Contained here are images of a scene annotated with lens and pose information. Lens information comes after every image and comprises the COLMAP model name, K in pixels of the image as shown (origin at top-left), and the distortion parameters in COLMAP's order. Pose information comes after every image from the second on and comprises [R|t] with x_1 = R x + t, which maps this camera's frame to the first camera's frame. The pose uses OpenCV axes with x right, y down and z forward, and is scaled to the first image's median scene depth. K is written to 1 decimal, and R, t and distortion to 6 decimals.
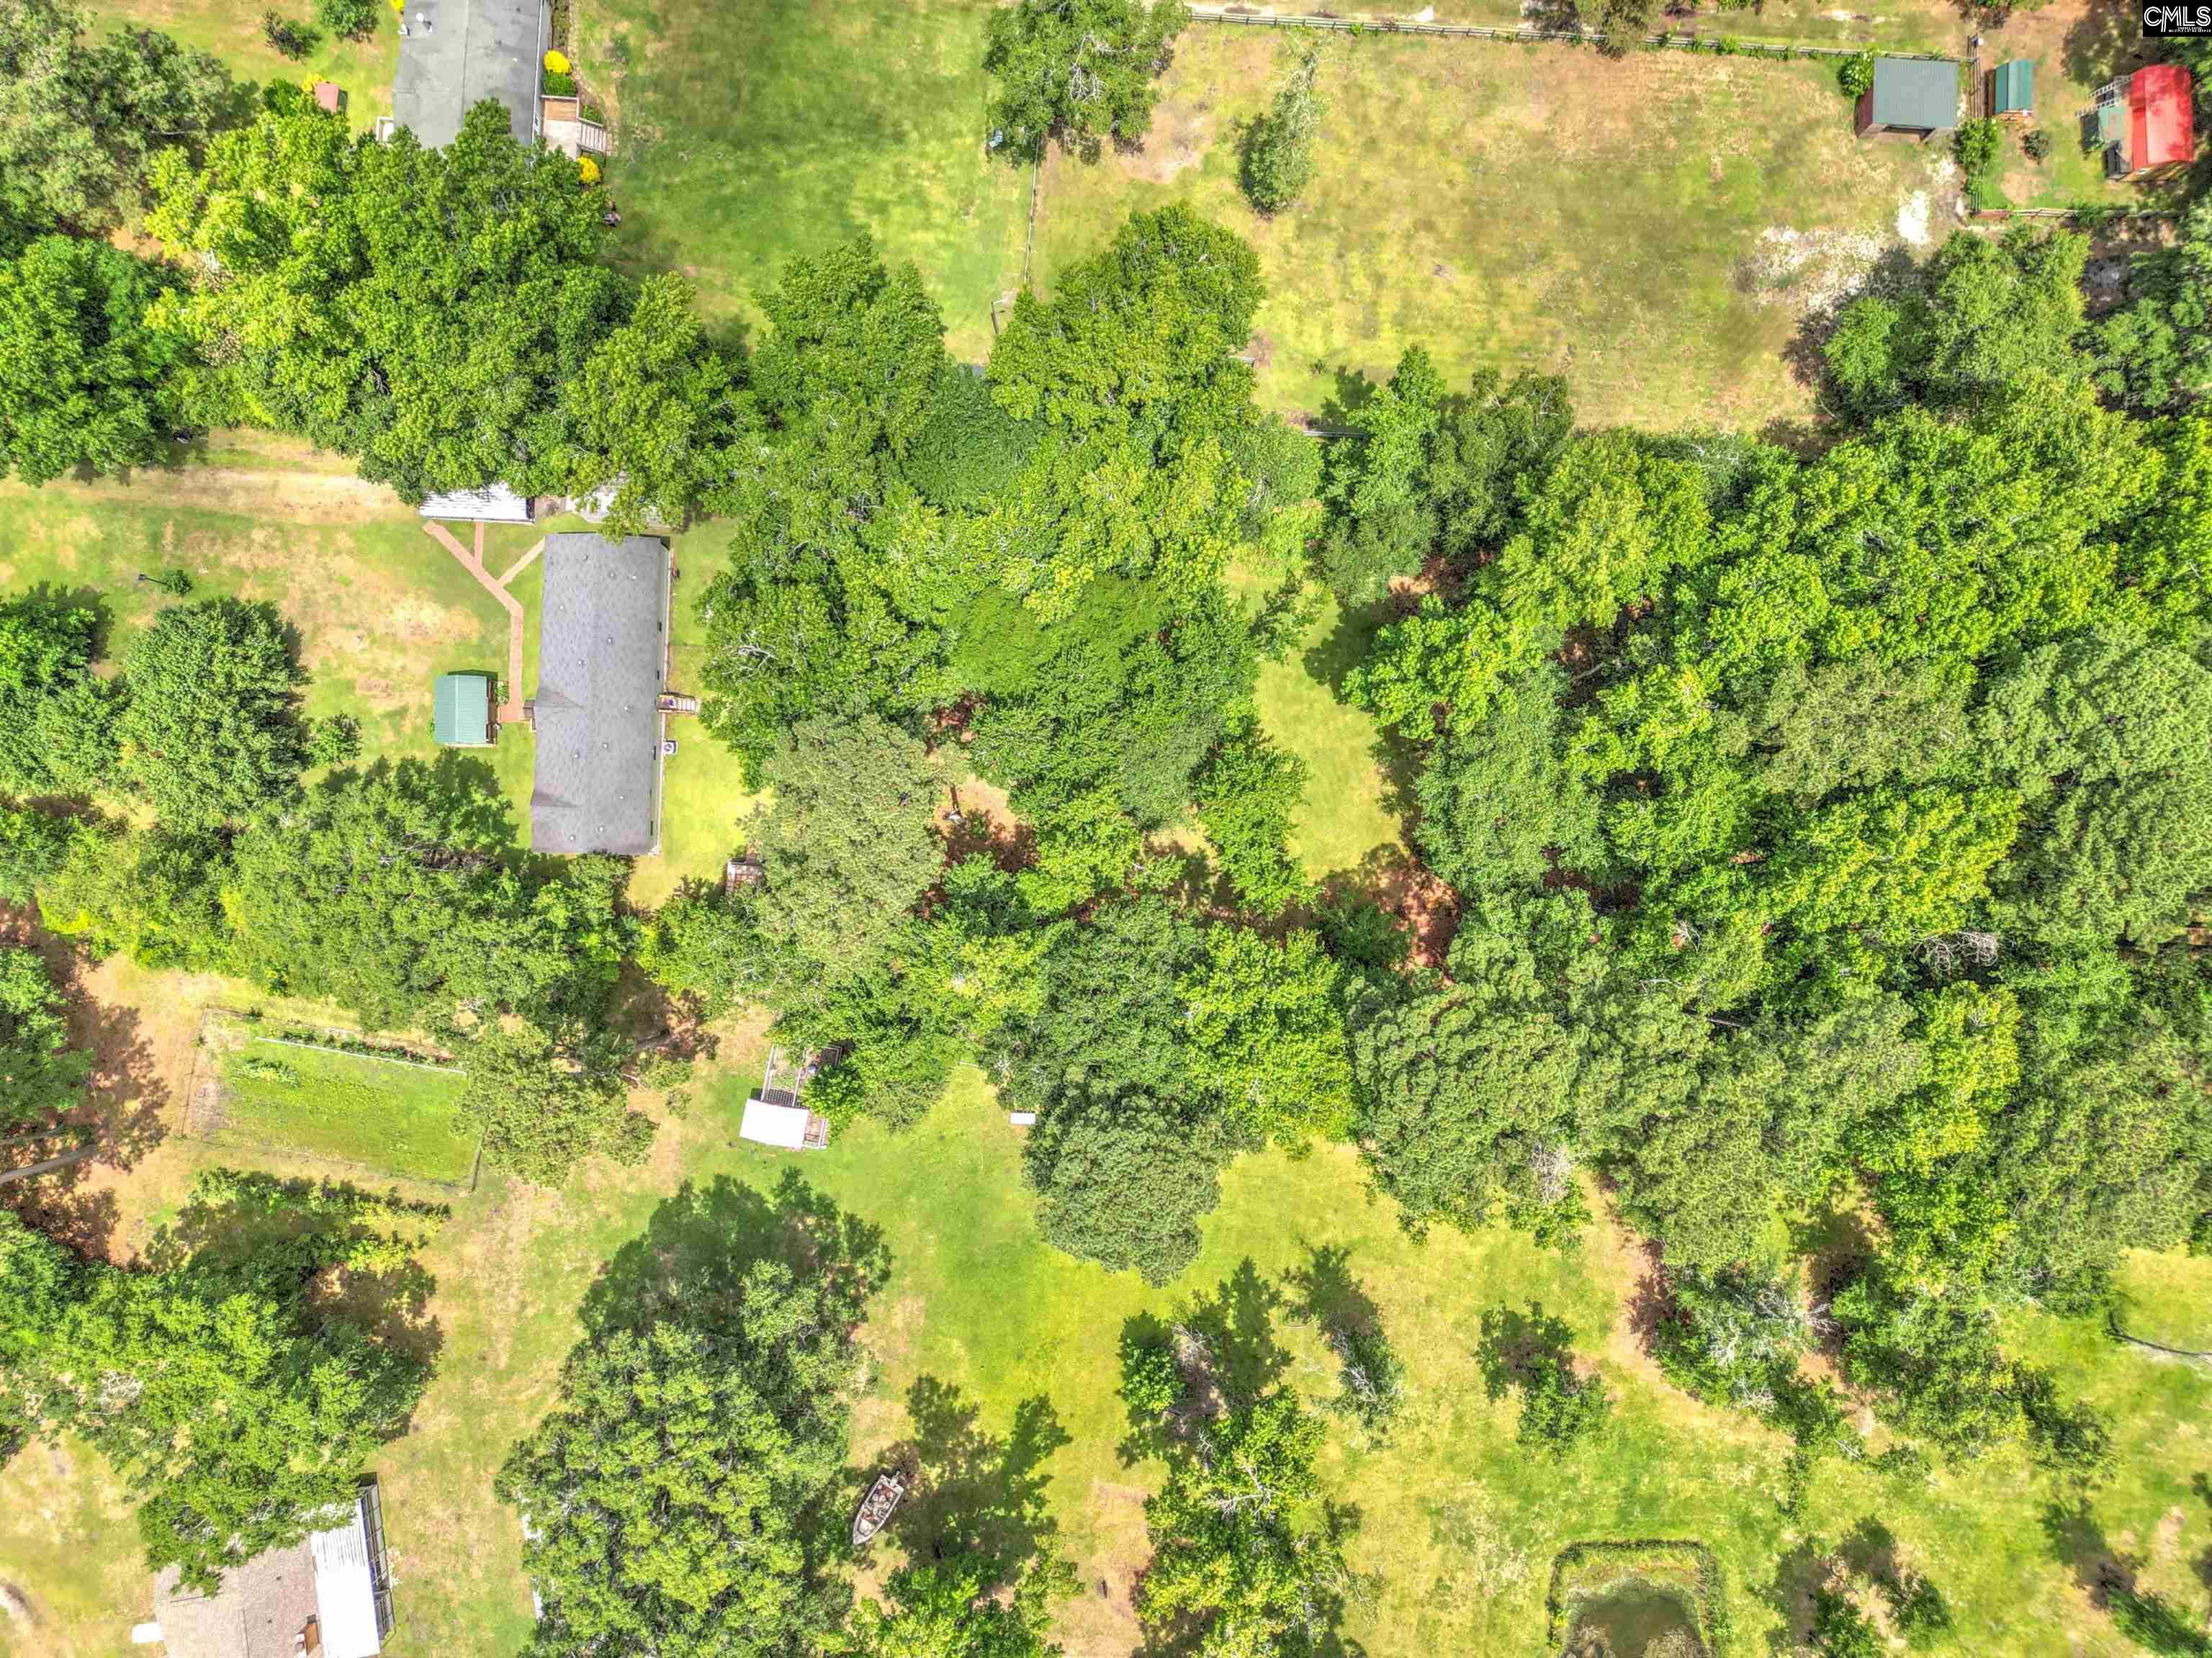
lens RADIAL K [[1550.9, 0, 1104.4], [0, 1550.9, 835.3], [0, 0, 1]] dist [0.062487, -0.052825]
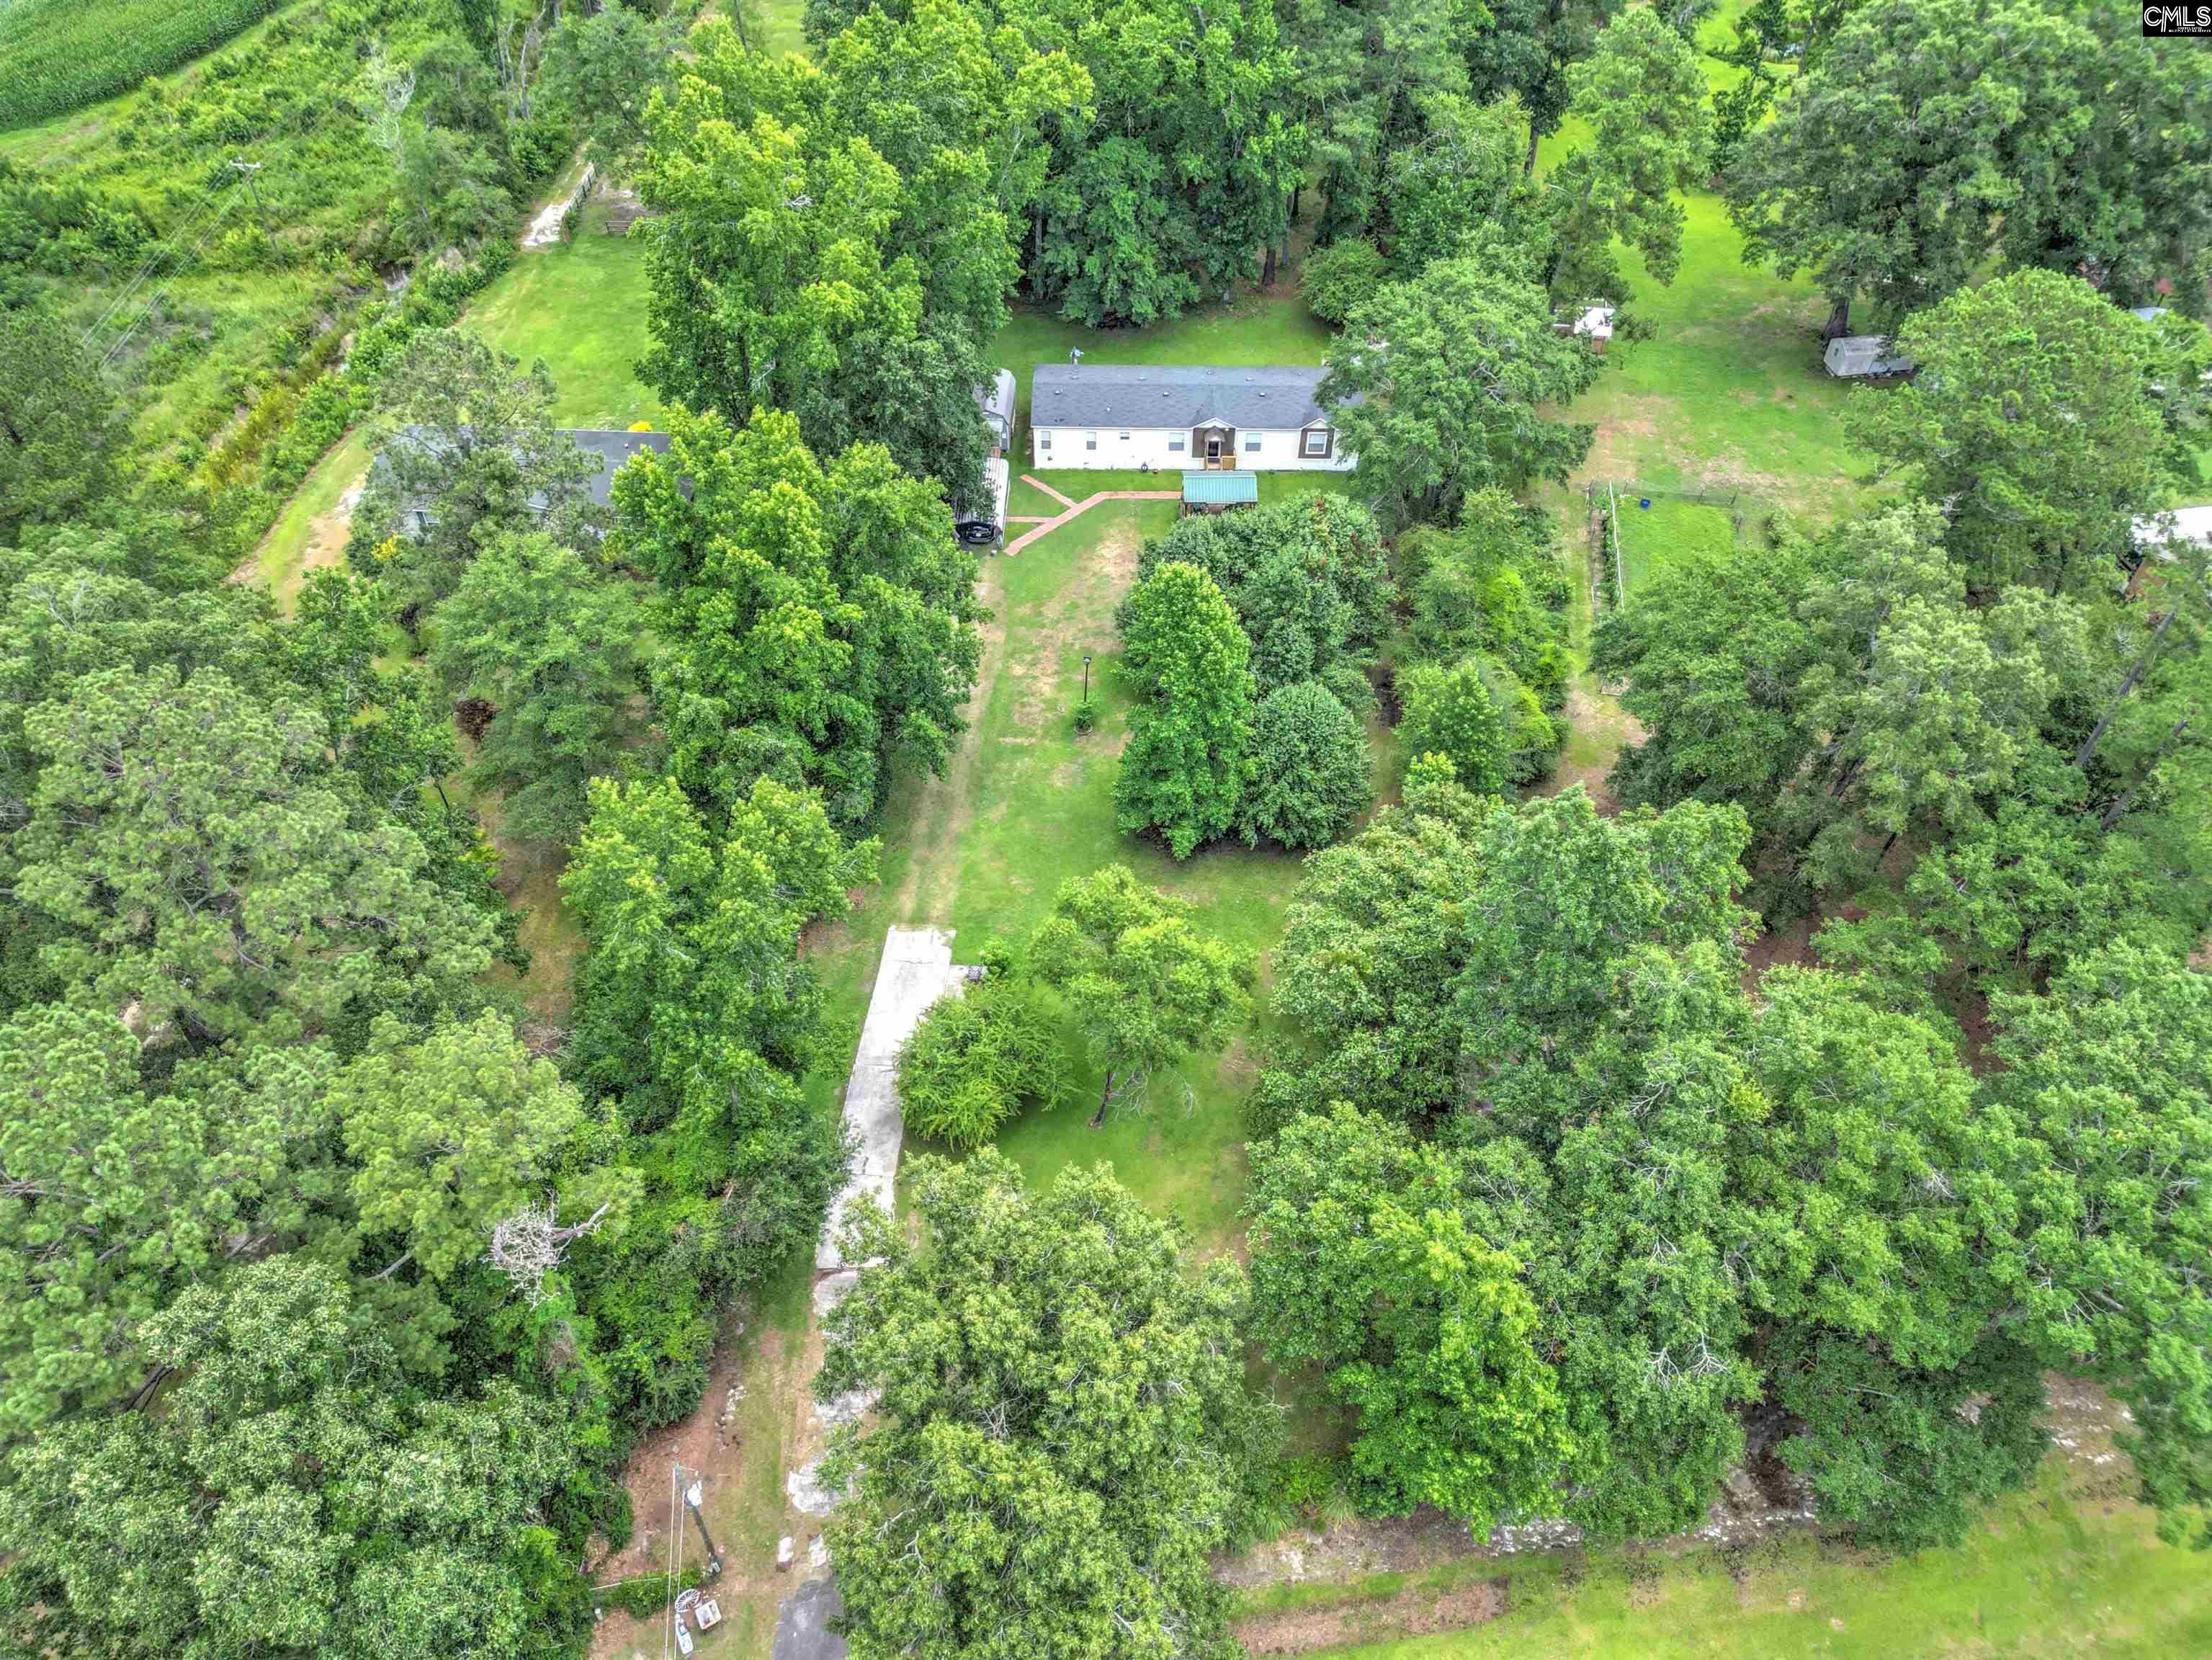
lens RADIAL K [[1551.2, 0, 1103.8], [0, 1551.2, 824.6], [0, 0, 1]] dist [0.062487, -0.052825]
pose [[-0.014988, -0.734867, 0.678045, -1.150306], [0.999219, 0.013781, 0.037024, -0.175374], [-0.036552, 0.678071, 0.734087, 0.464440]]
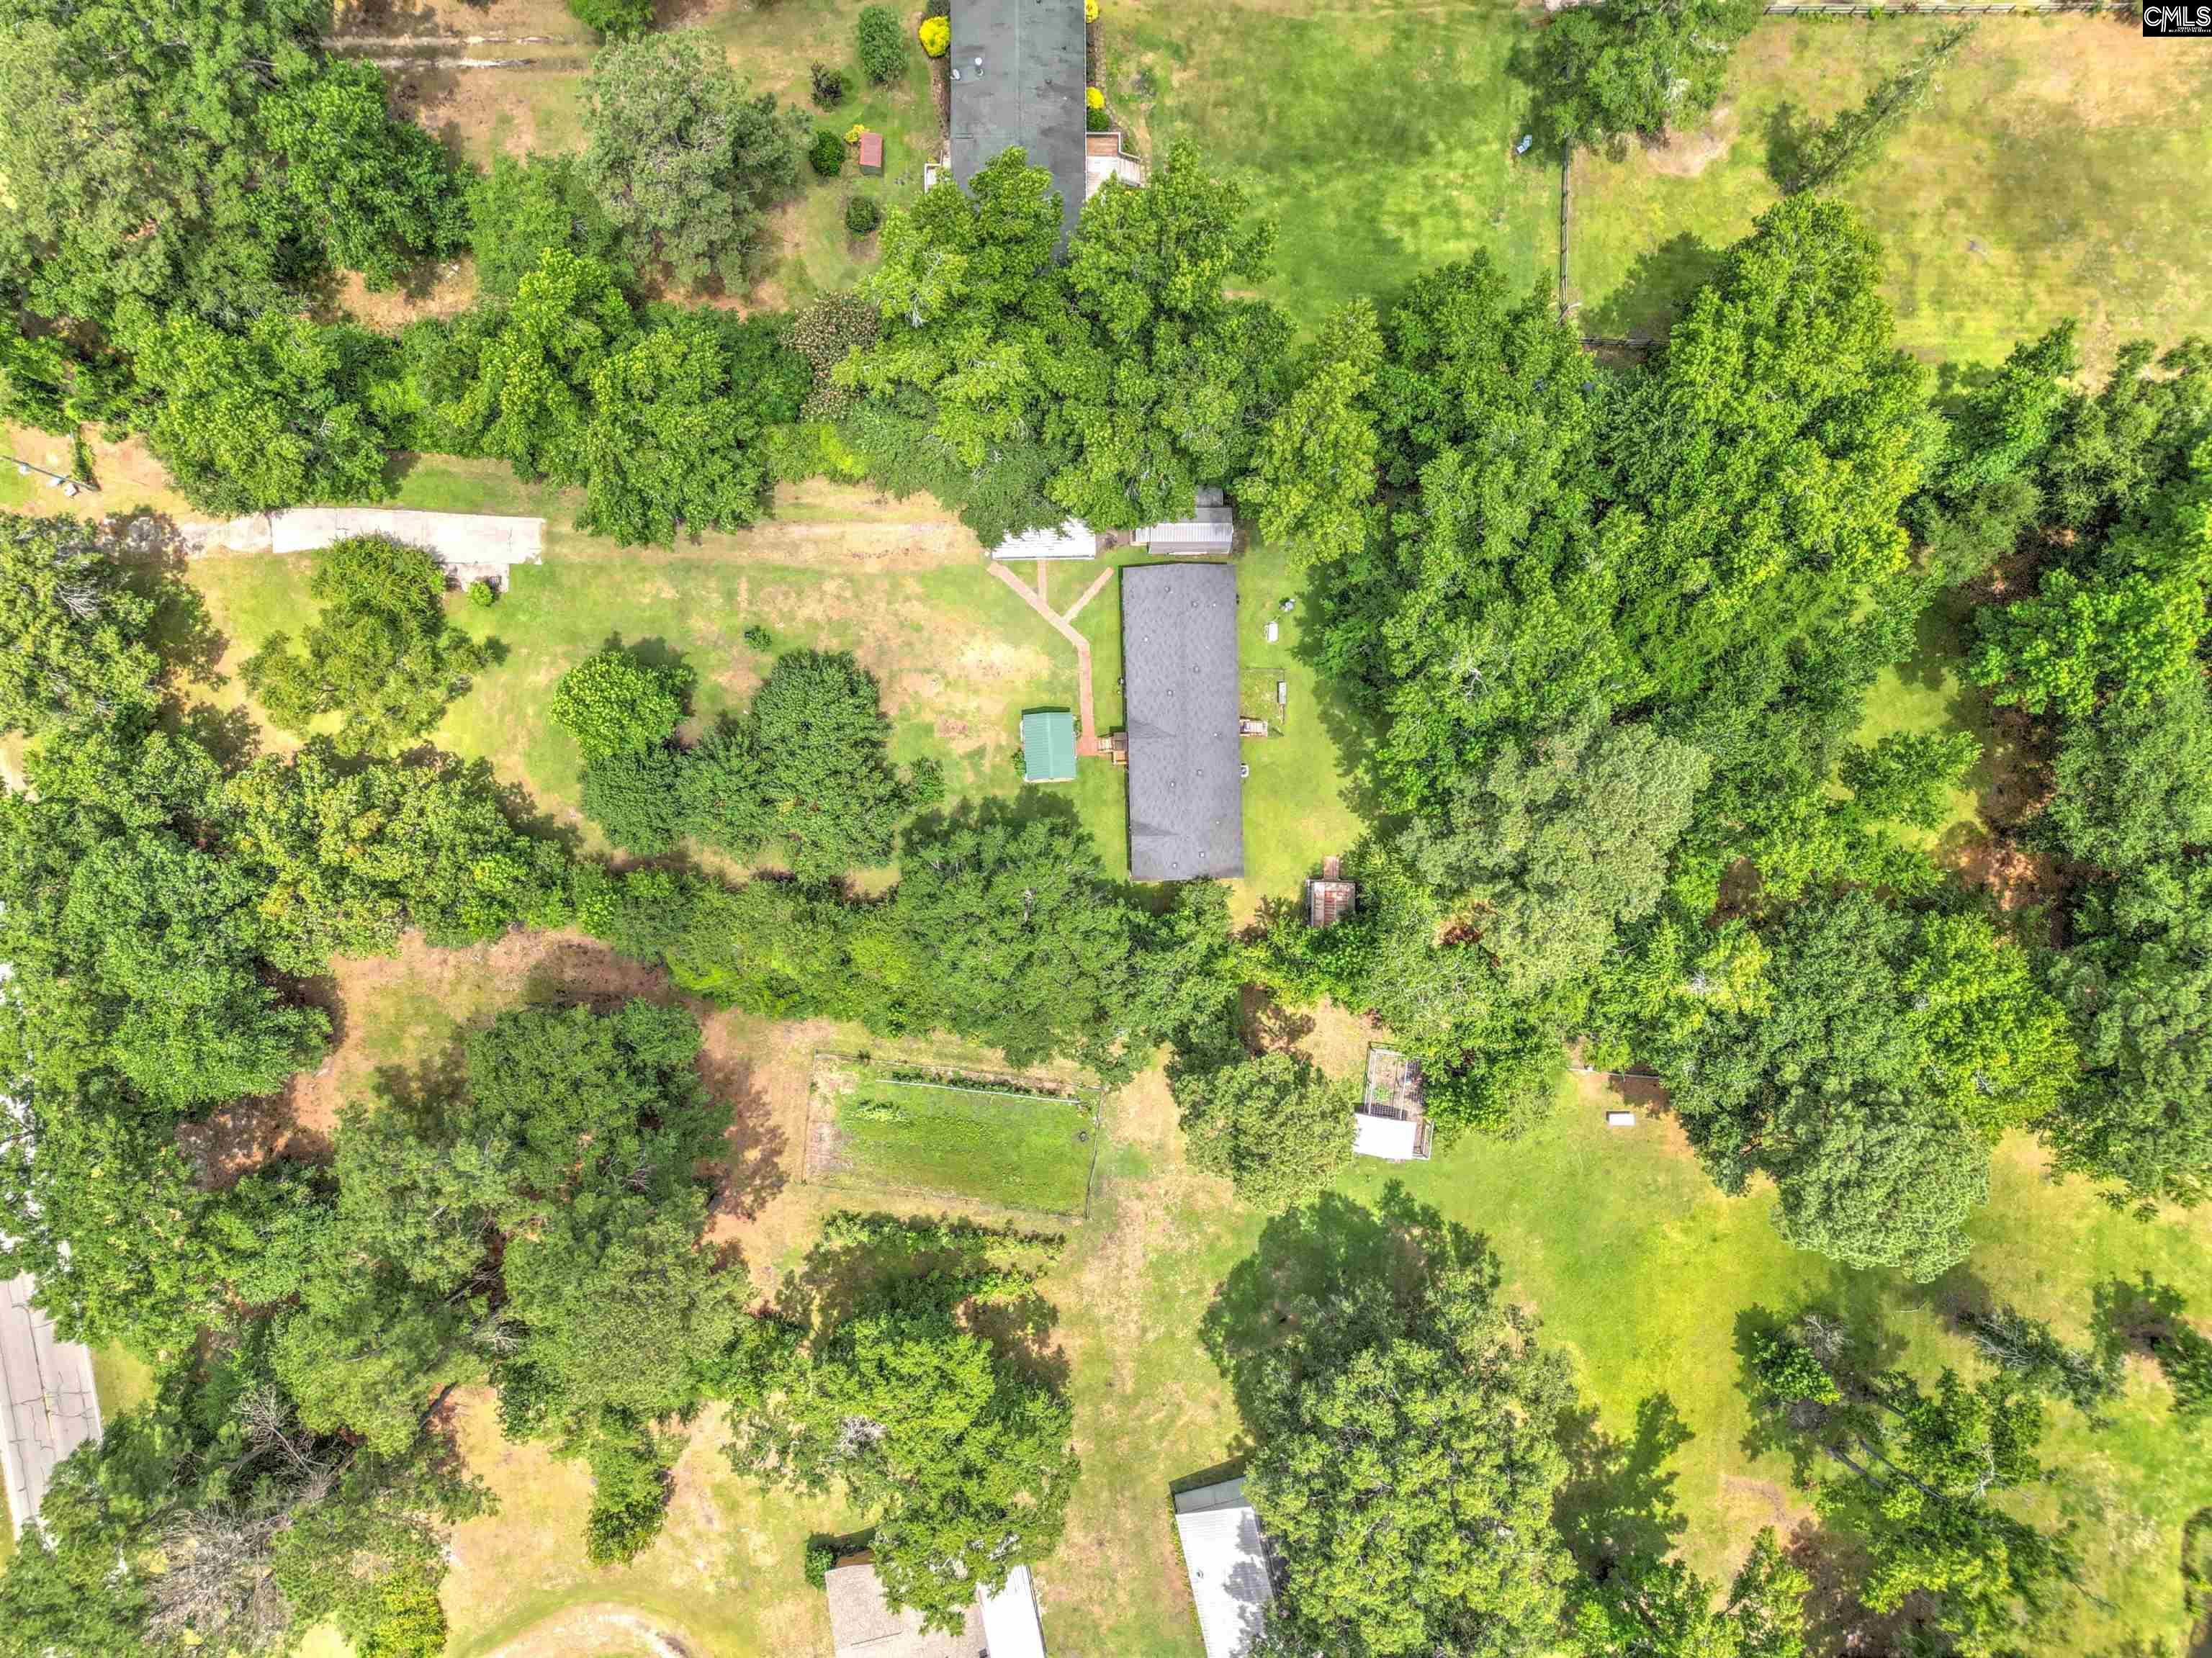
lens RADIAL K [[1550.9, 0, 1088.6], [0, 1550.9, 831.8], [0, 0, 1]] dist [0.062487, -0.052825]
pose [[0.998161, -0.060455, 0.004397, -0.388521], [0.060448, 0.998170, 0.001752, -0.024420], [-0.004495, -0.001483, 0.999989, -0.004363]]
